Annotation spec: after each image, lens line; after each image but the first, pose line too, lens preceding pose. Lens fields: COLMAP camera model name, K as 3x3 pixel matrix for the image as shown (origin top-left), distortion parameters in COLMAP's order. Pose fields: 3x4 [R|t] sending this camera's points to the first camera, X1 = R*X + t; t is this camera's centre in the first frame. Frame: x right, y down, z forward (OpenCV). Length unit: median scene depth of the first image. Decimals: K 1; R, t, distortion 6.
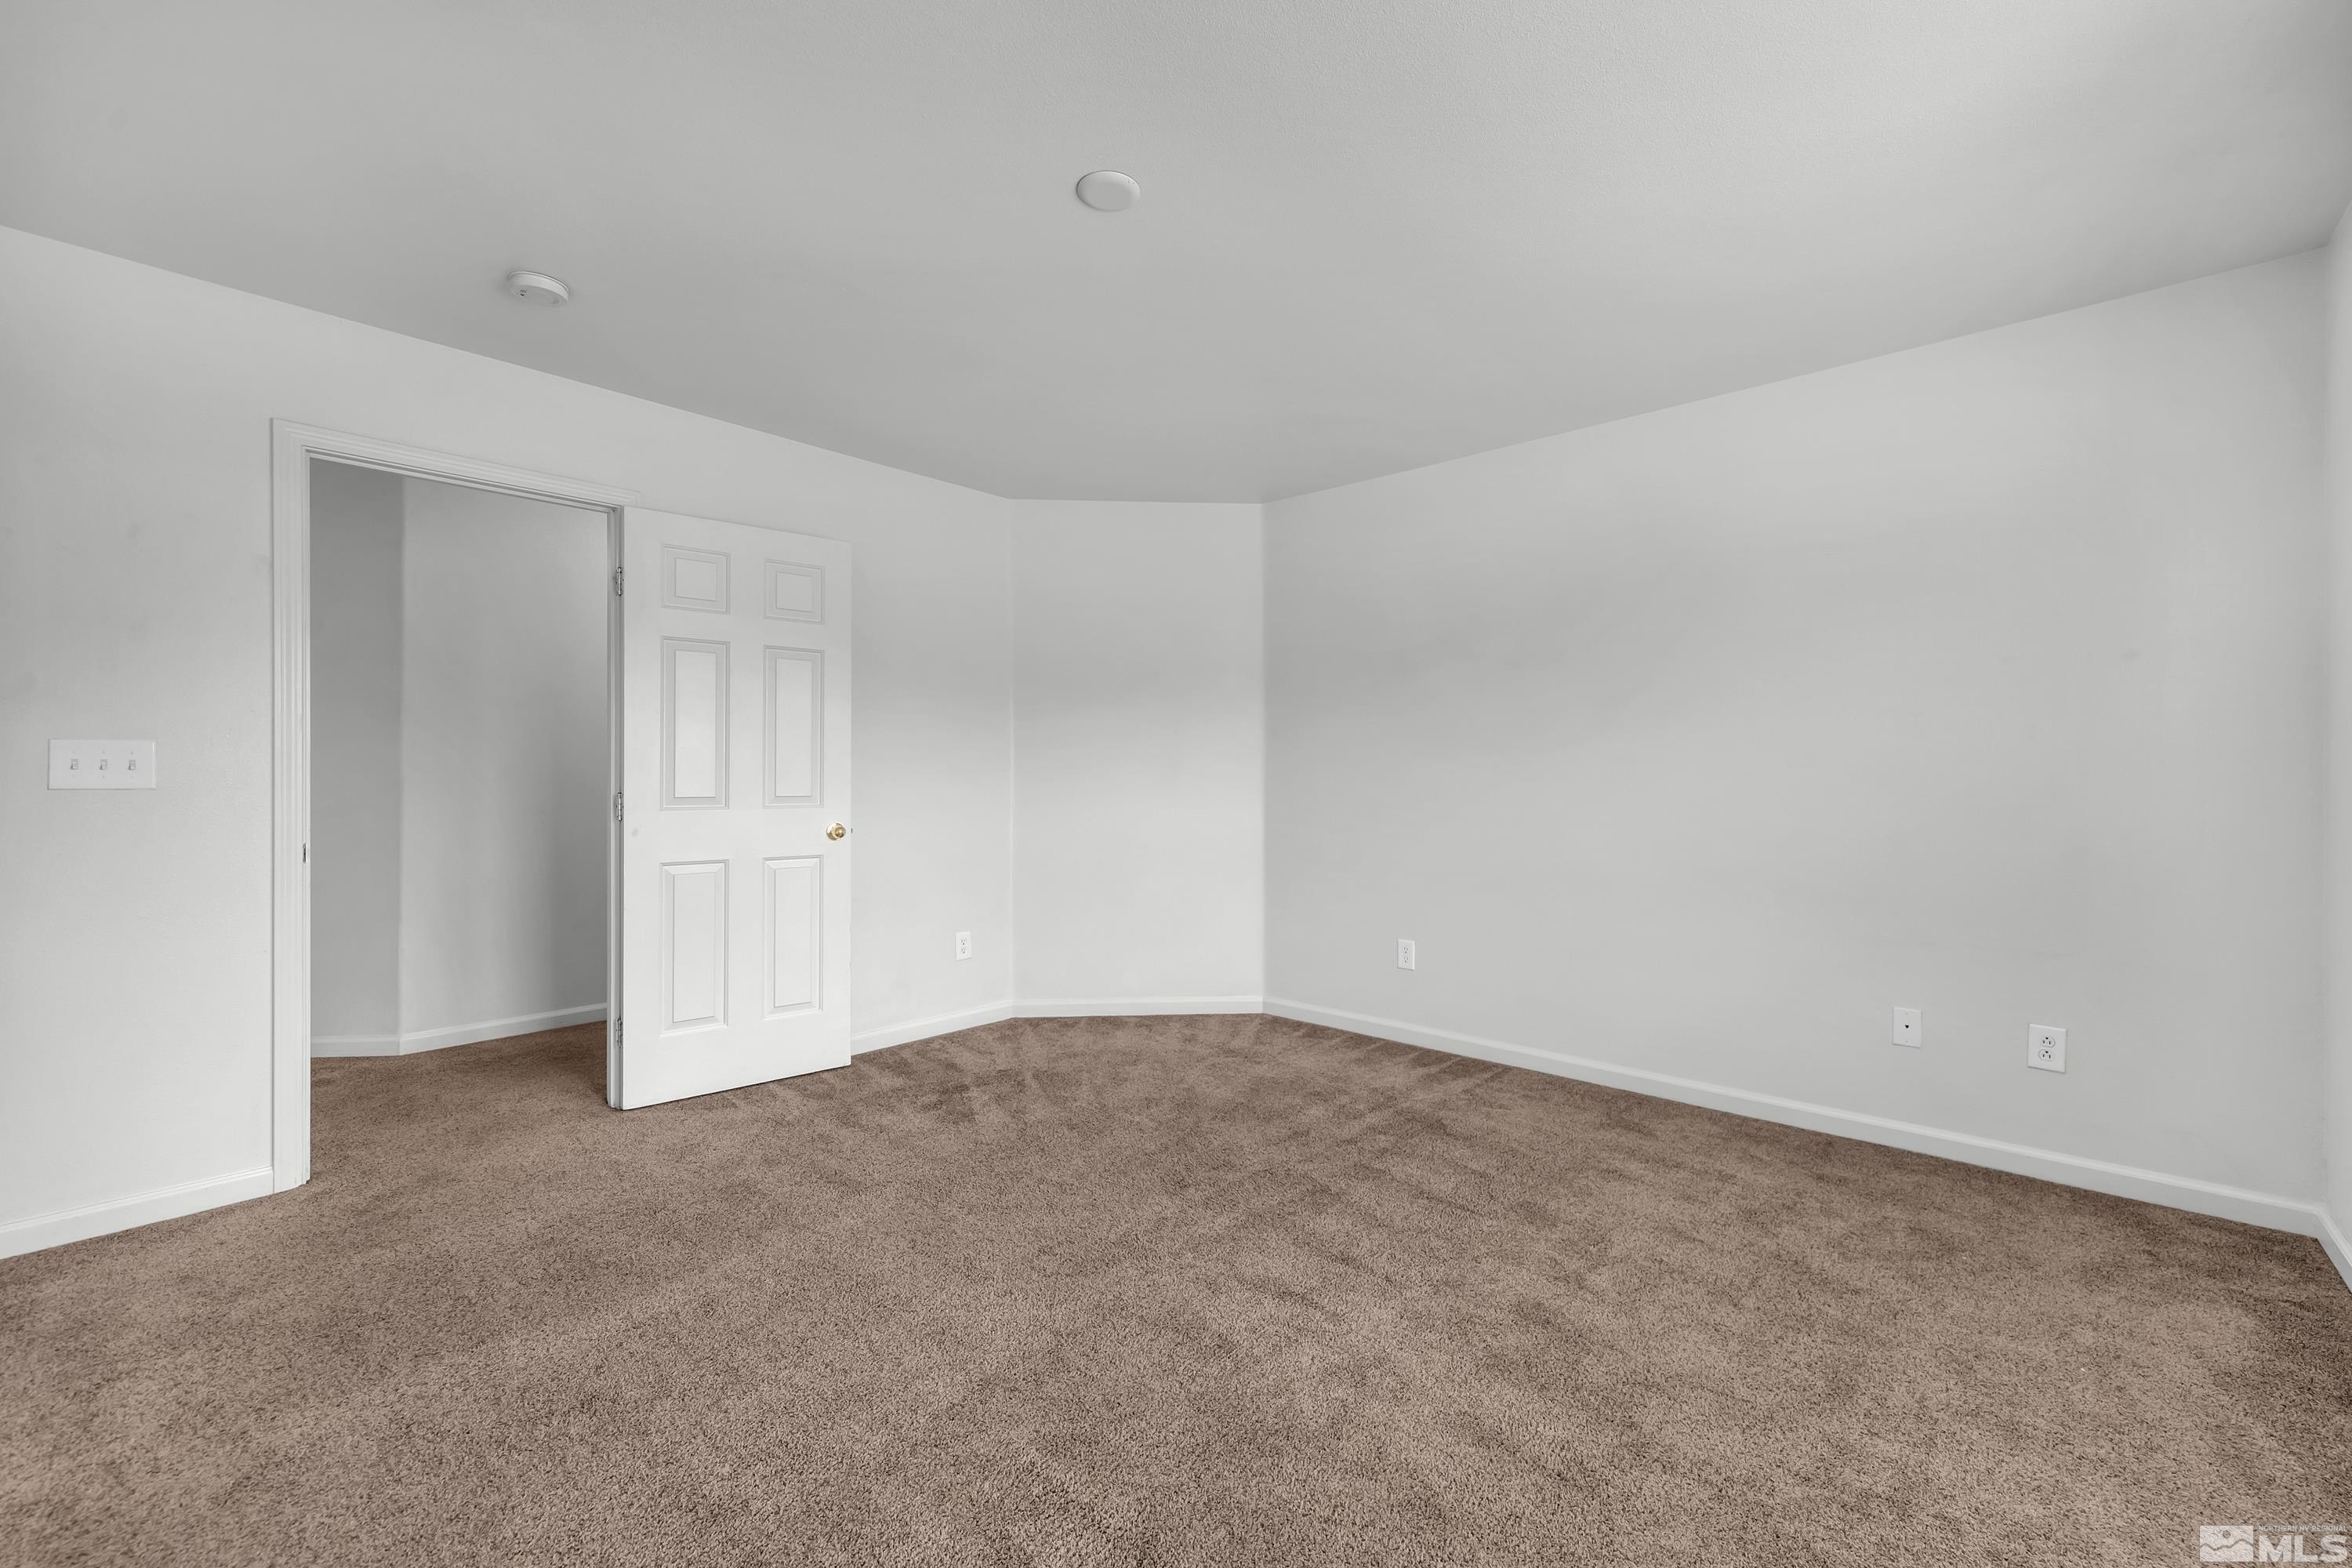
lens RADIAL K [[950.2, 0, 1176.0], [0, 950.2, 784.0], [0, 0, 1]] dist [0.002382, 0.000104]
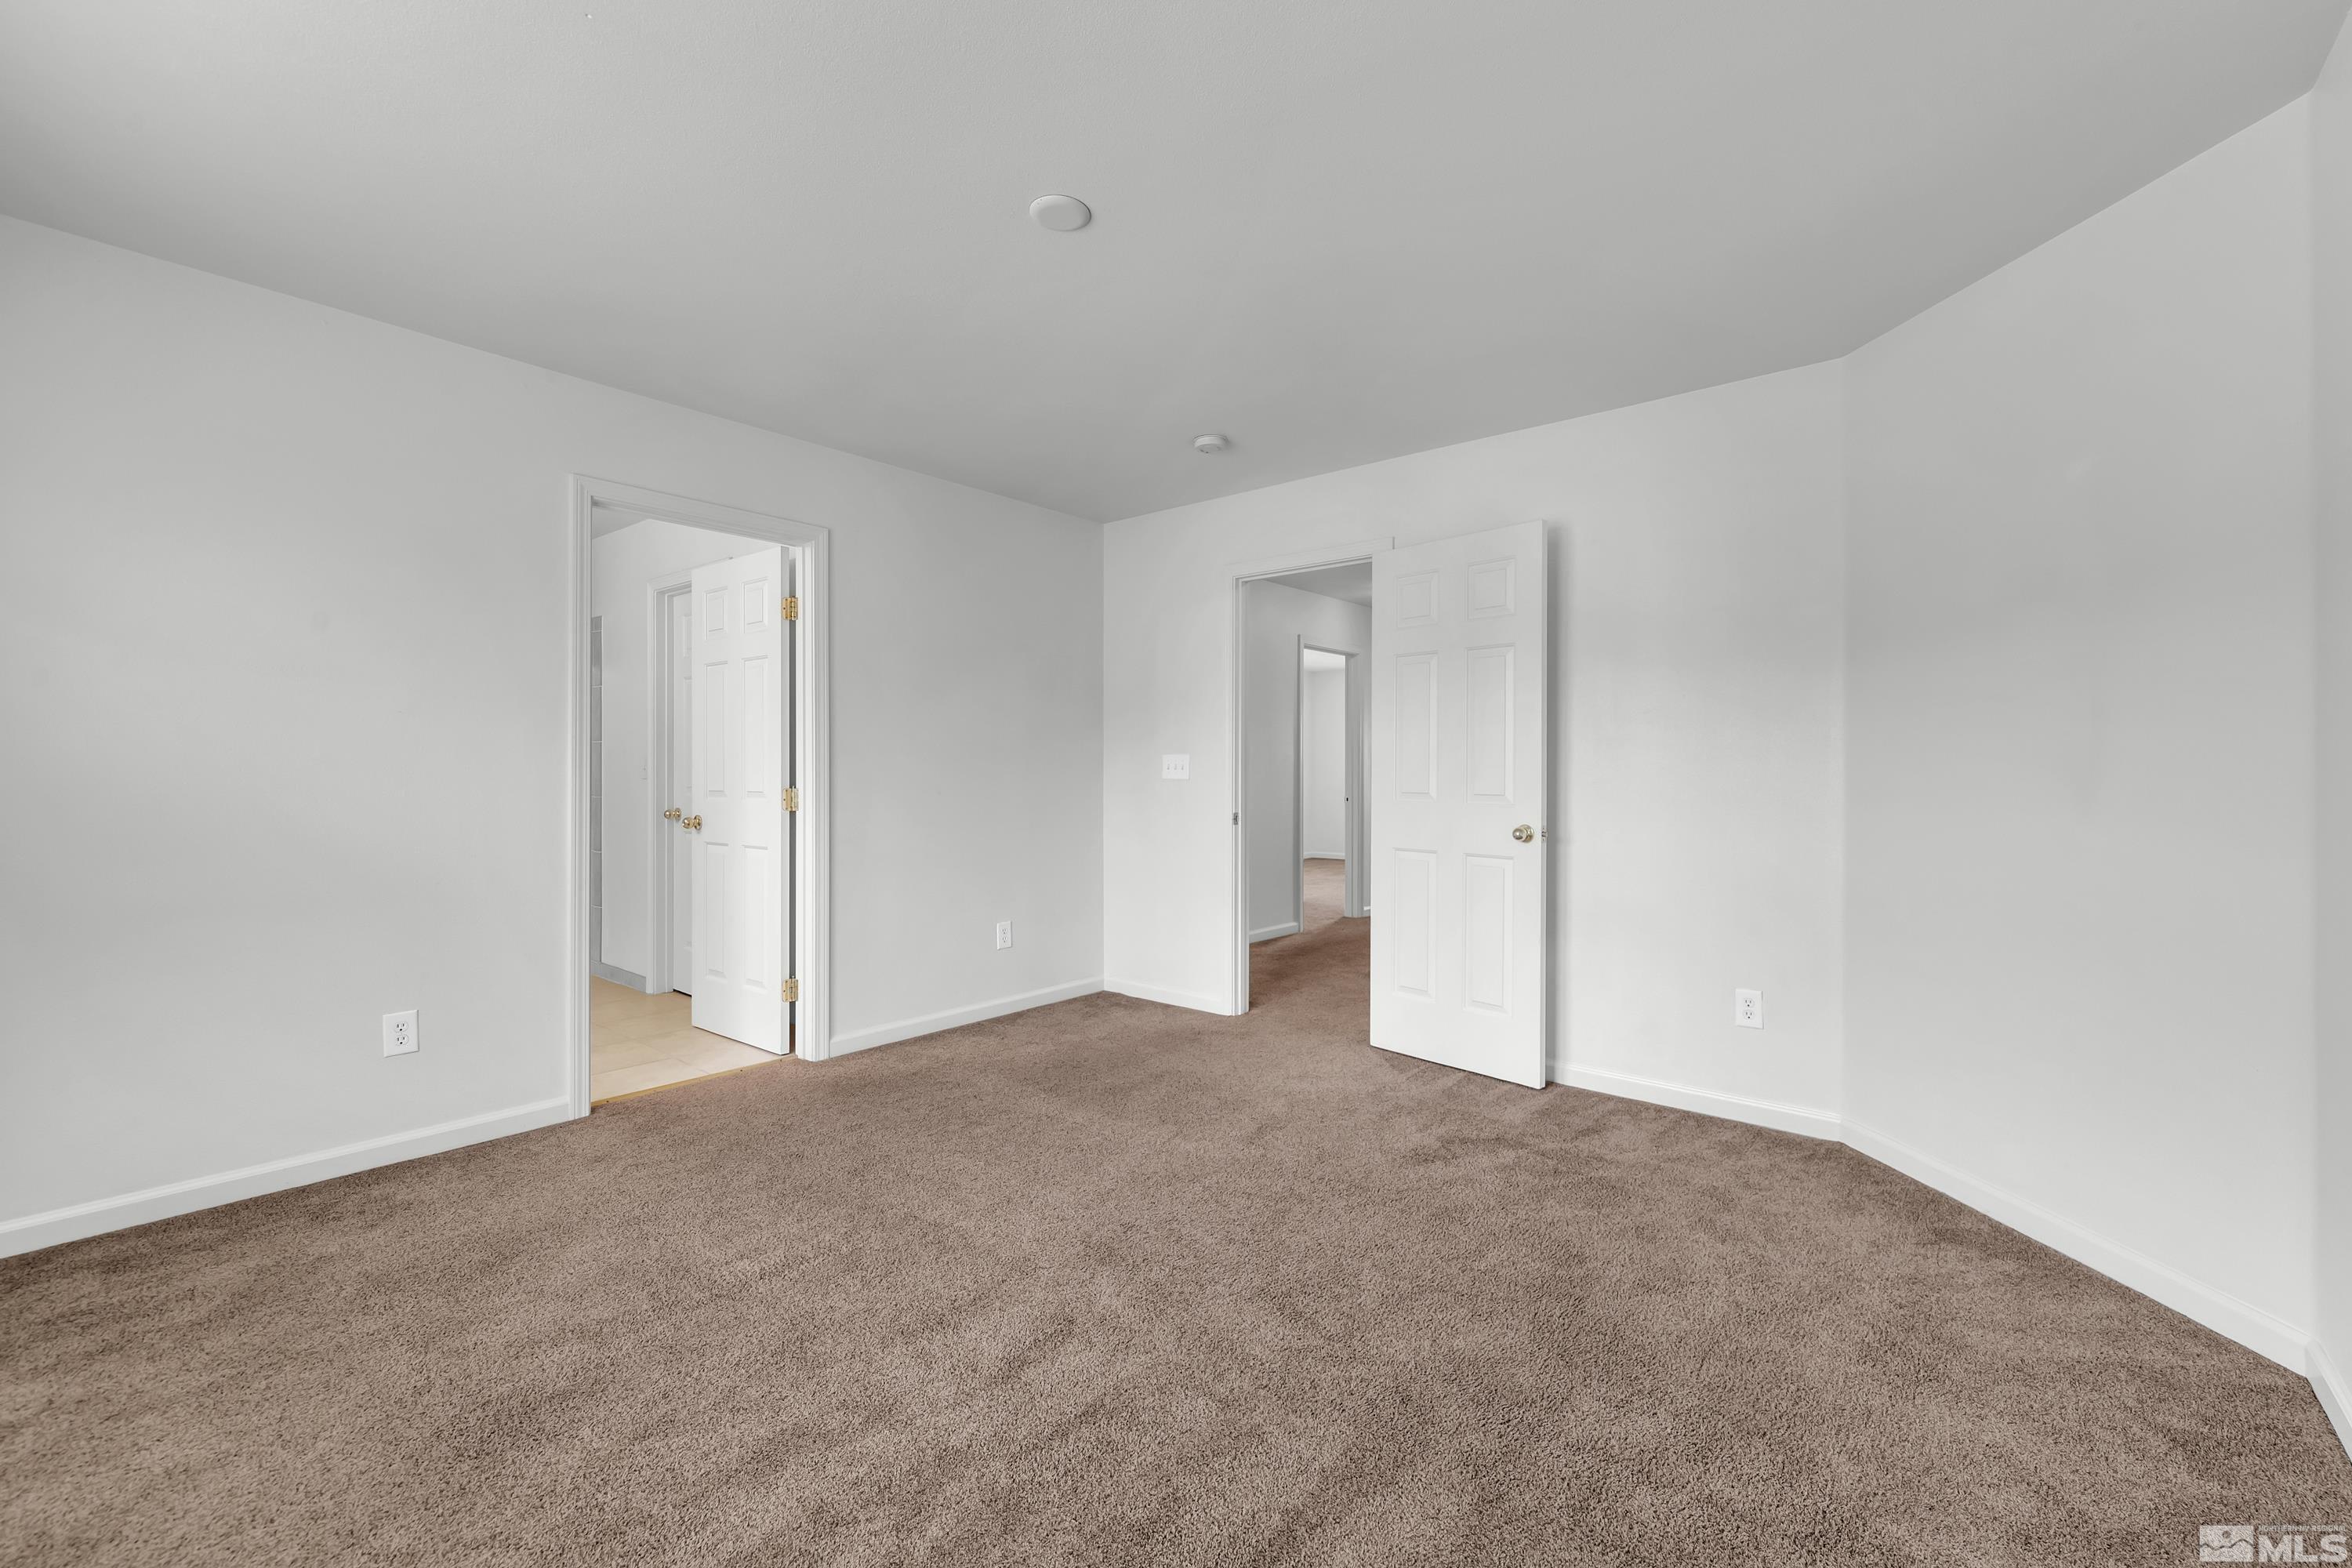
lens RADIAL K [[950.2, 0, 1176.0], [0, 950.2, 784.0], [0, 0, 1]] dist [0.002382, 0.000104]
pose [[0.032691, 0.009645, -0.999419, 0.629999], [-0.006535, 0.999934, 0.009437, -0.003135], [0.999444, 0.006222, 0.032752, 0.708634]]
